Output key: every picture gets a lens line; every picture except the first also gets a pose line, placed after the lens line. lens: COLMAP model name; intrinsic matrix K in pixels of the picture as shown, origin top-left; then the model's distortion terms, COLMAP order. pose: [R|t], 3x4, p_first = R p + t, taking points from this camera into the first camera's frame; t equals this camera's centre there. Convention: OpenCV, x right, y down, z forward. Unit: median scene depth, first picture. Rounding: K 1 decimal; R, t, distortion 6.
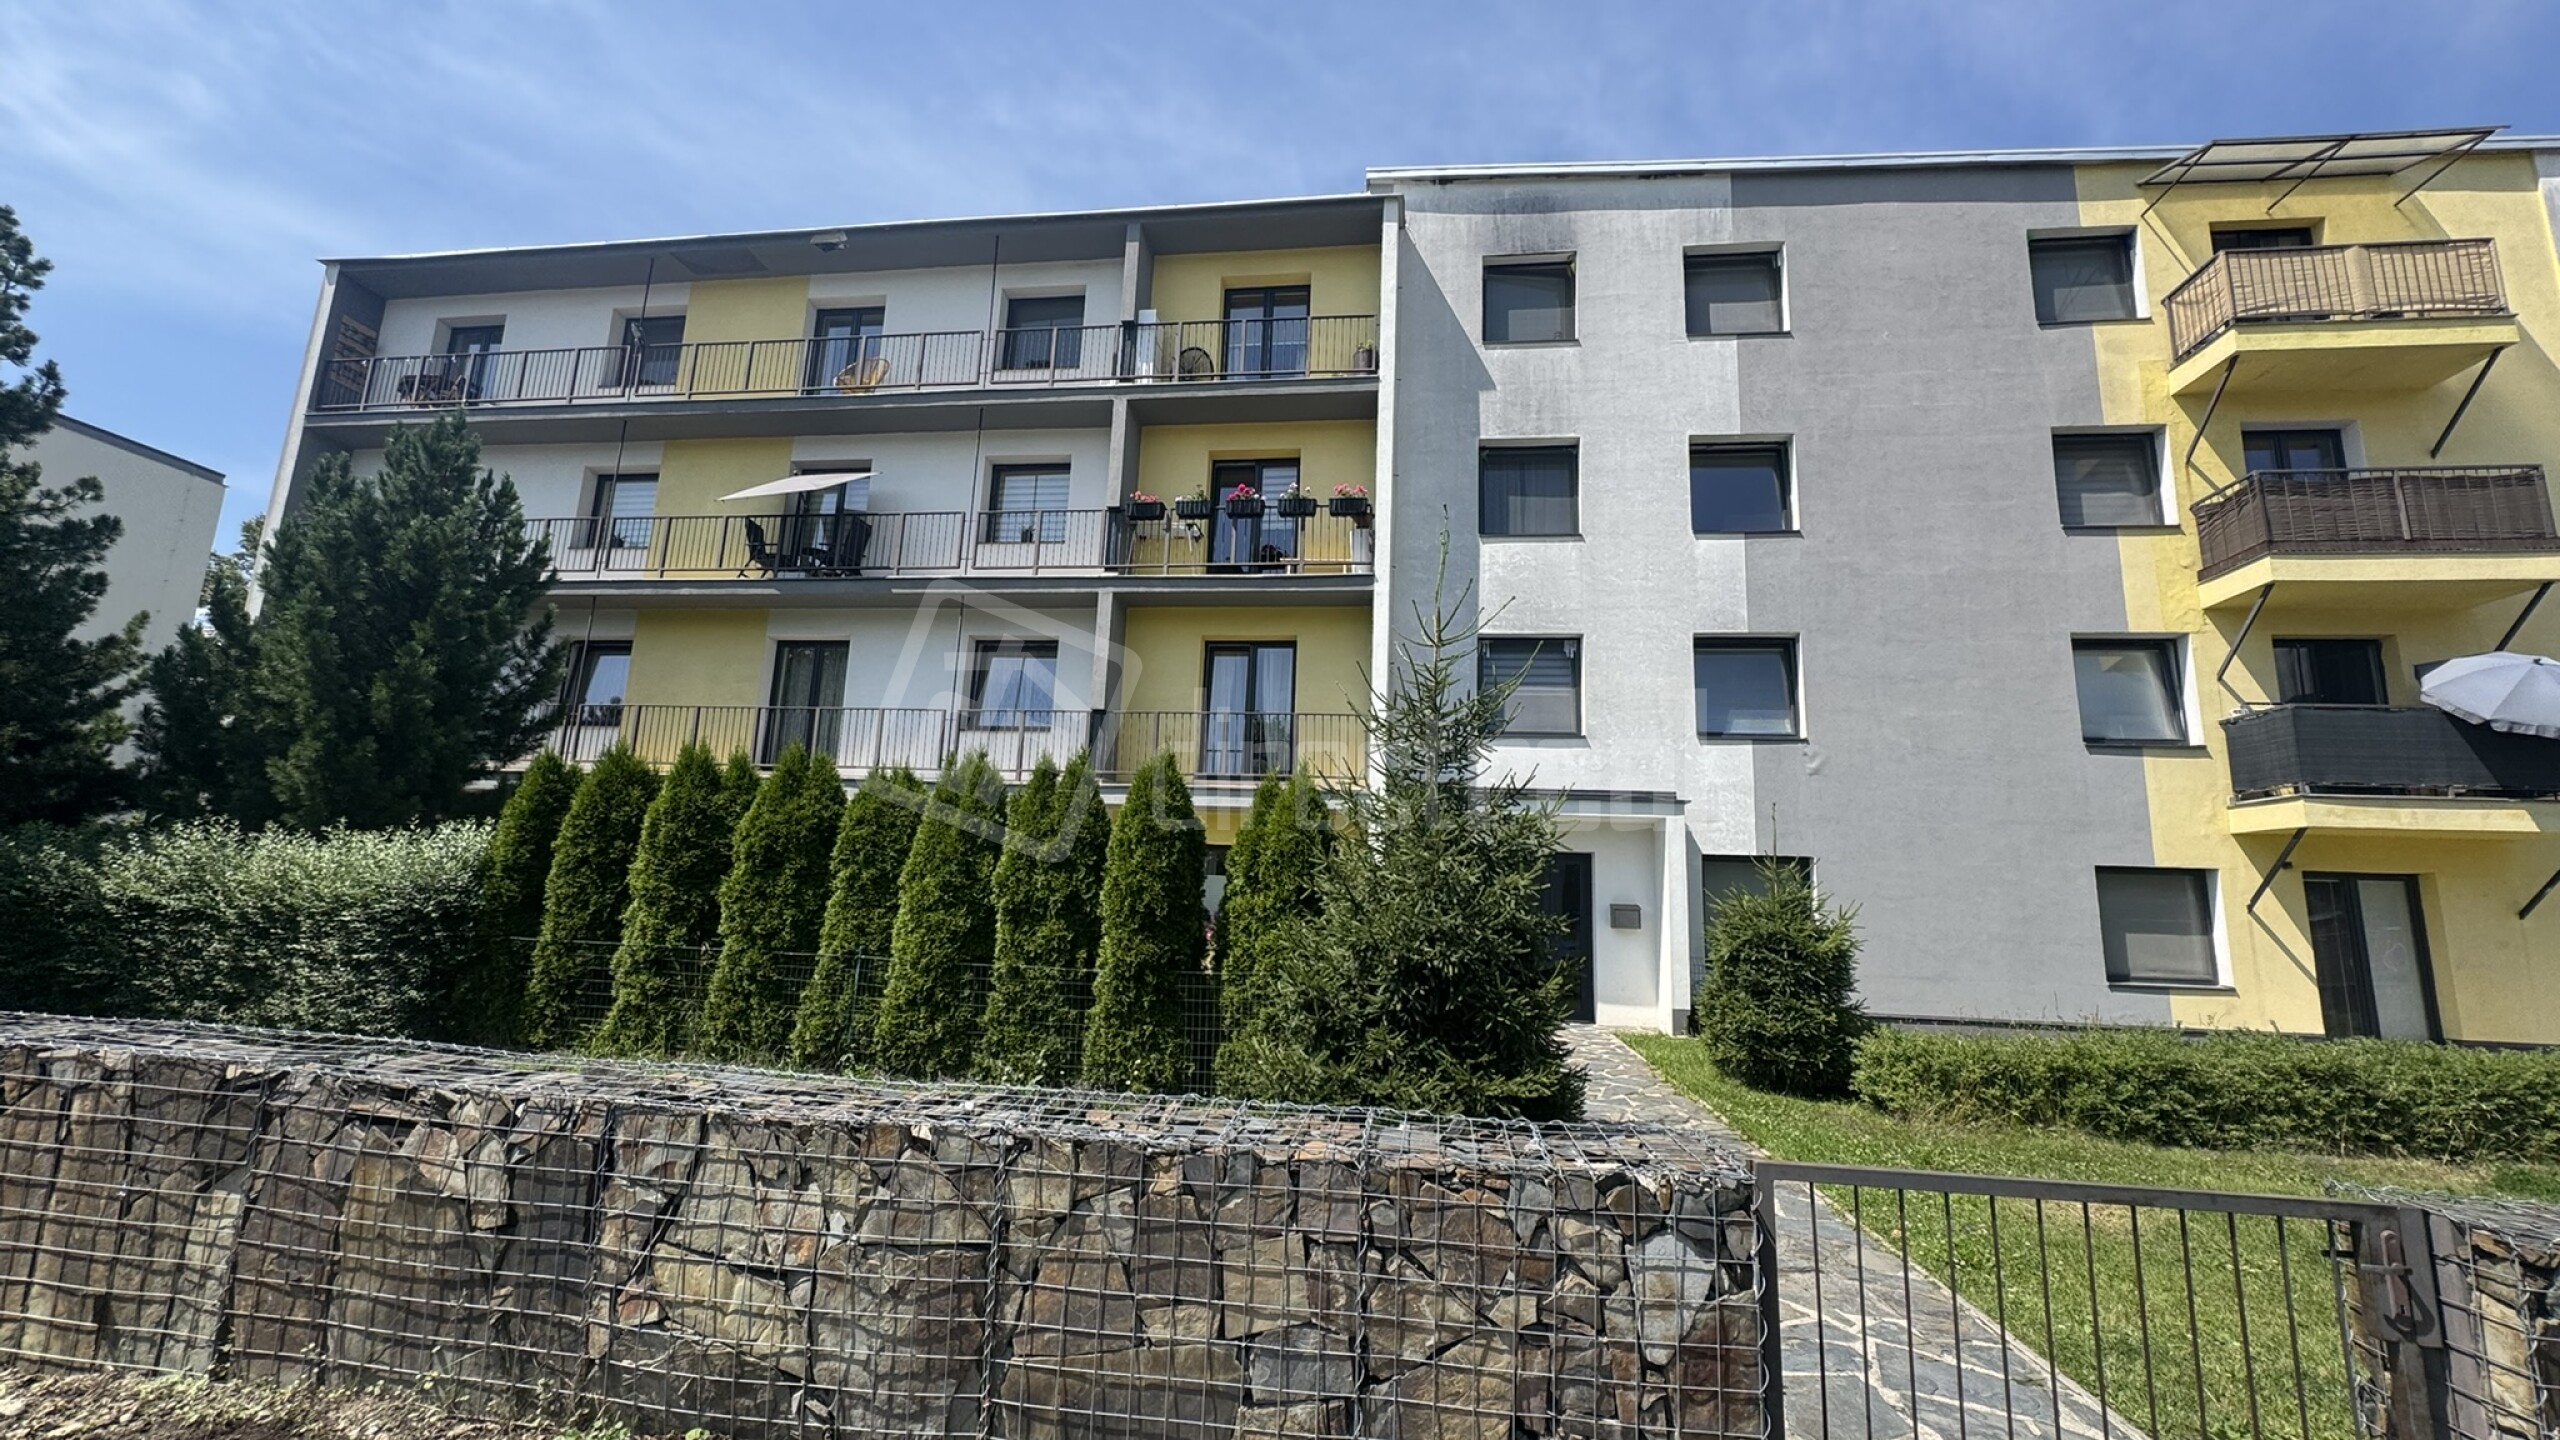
lens RADIAL K [[1019.2, 0, 1277.6], [0, 1019.2, 716.3], [0, 0, 1]] dist [-0.001933, 0.000498]
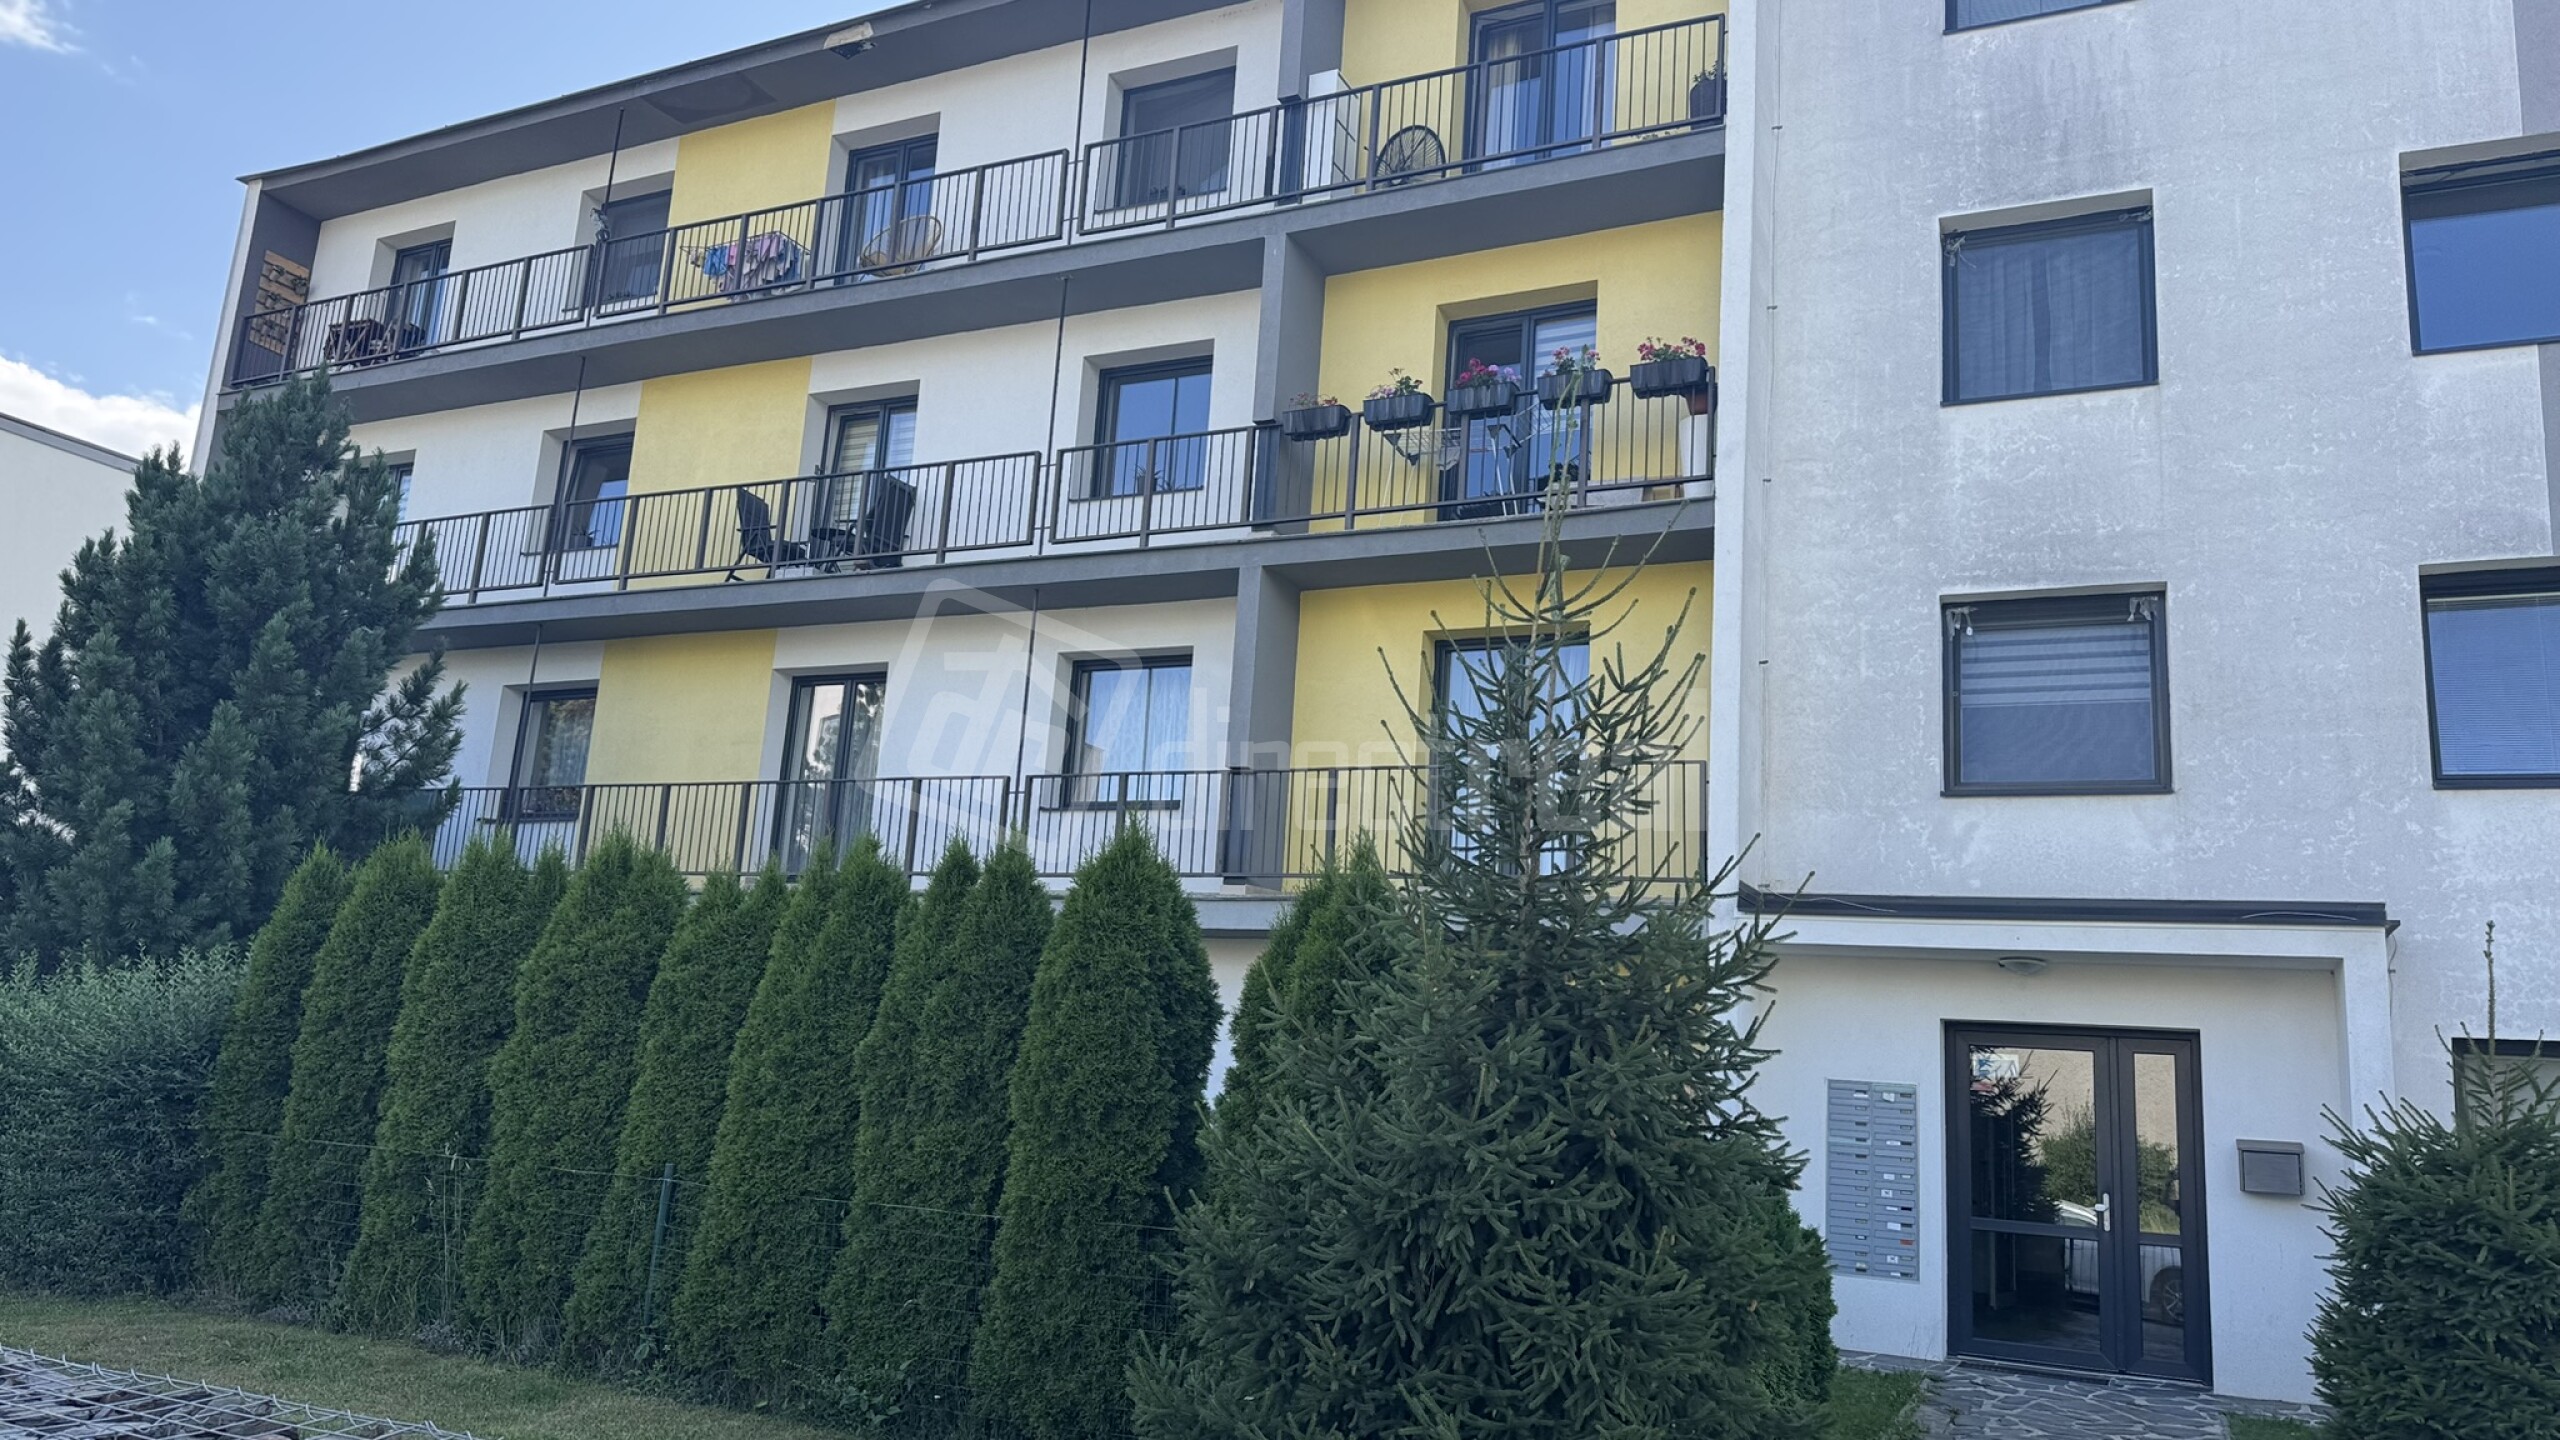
lens RADIAL K [[1782.8, 0, 1363.9], [0, 1782.8, 721.6], [0, 0, 1]] dist [0.096202, -0.147004]
pose [[0.948832, -0.041546, -0.313037, 0.202641], [0.030078, 0.998691, -0.041376, 0.010932], [0.314346, 0.029844, 0.948839, 0.052888]]
